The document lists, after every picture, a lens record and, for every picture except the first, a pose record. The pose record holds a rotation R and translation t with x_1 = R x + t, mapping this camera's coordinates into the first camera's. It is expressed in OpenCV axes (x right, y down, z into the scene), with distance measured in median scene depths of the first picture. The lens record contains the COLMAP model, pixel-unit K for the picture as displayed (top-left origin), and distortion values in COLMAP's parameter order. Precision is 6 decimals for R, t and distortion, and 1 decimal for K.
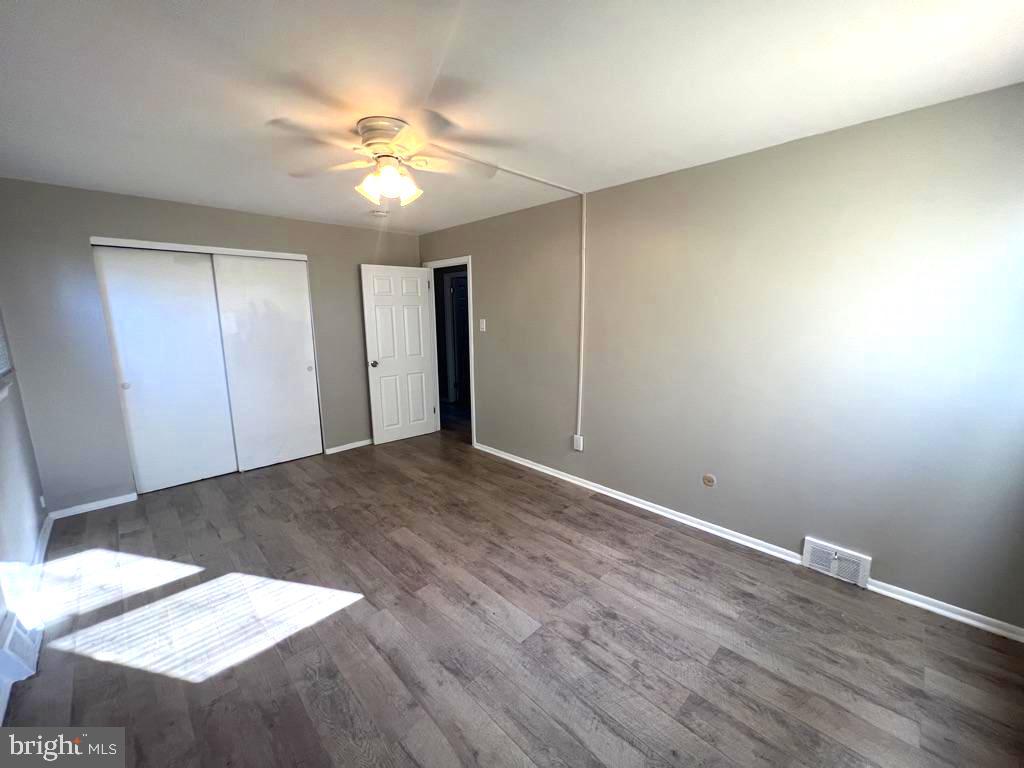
lens RADIAL K [[411.5, 0, 511.4], [0, 411.5, 384.3], [0, 0, 1]] dist [-0.000661, 0.000436]
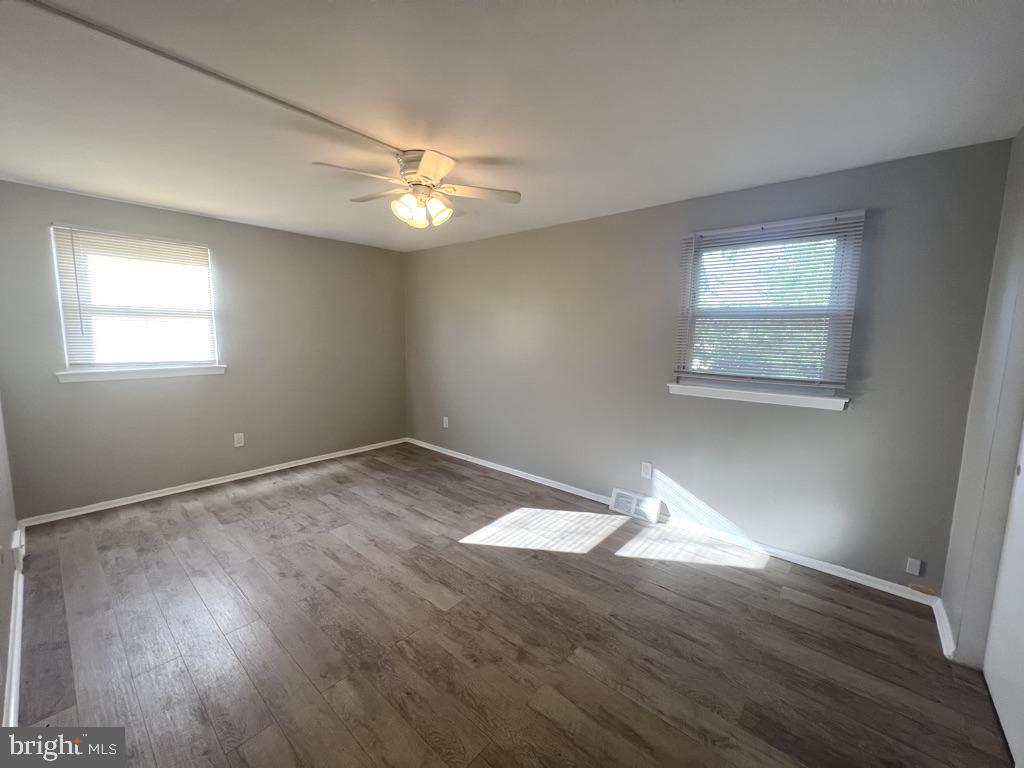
lens RADIAL K [[411.5, 0, 511.4], [0, 411.5, 384.3], [0, 0, 1]] dist [-0.000661, 0.000436]
pose [[-0.996568, 0.004819, -0.082642, -0.421773], [-0.020403, 0.953208, 0.301627, -0.350862], [0.080229, 0.302278, -0.949838, 2.092915]]
